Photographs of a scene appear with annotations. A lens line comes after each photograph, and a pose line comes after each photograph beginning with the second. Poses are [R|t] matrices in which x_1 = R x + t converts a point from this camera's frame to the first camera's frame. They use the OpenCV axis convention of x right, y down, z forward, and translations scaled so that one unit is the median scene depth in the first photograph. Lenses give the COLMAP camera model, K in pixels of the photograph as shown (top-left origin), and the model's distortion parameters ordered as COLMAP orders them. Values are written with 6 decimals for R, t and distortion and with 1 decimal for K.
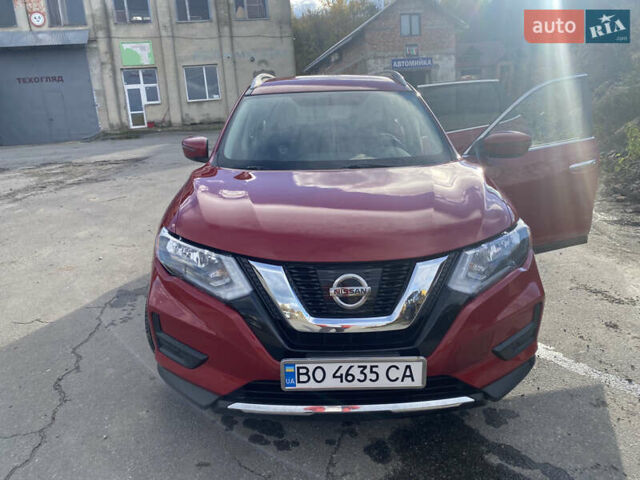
lens RADIAL K [[481.2, 0, 320.0], [0, 481.2, 240.0], [0, 0, 1]] dist [0.013114, -0.005086]
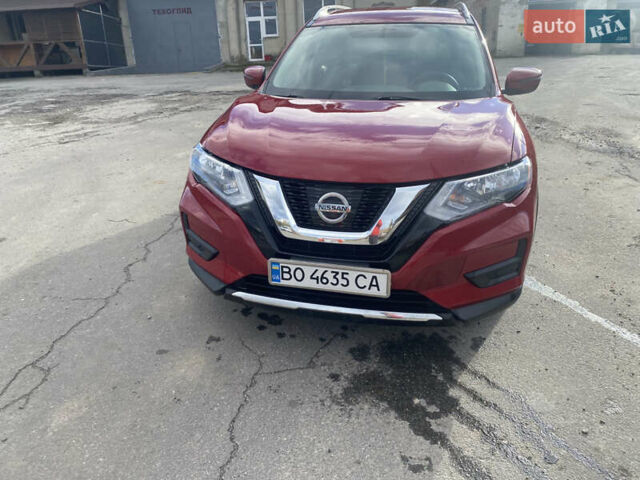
lens RADIAL K [[481.4, 0, 319.4], [0, 481.4, 229.9], [0, 0, 1]] dist [0.012359, -0.004249]
pose [[0.971800, 0.103563, -0.211848, 0.280011], [-0.081472, 0.990532, 0.110497, 0.035463], [0.221286, -0.090122, 0.971036, -0.124207]]
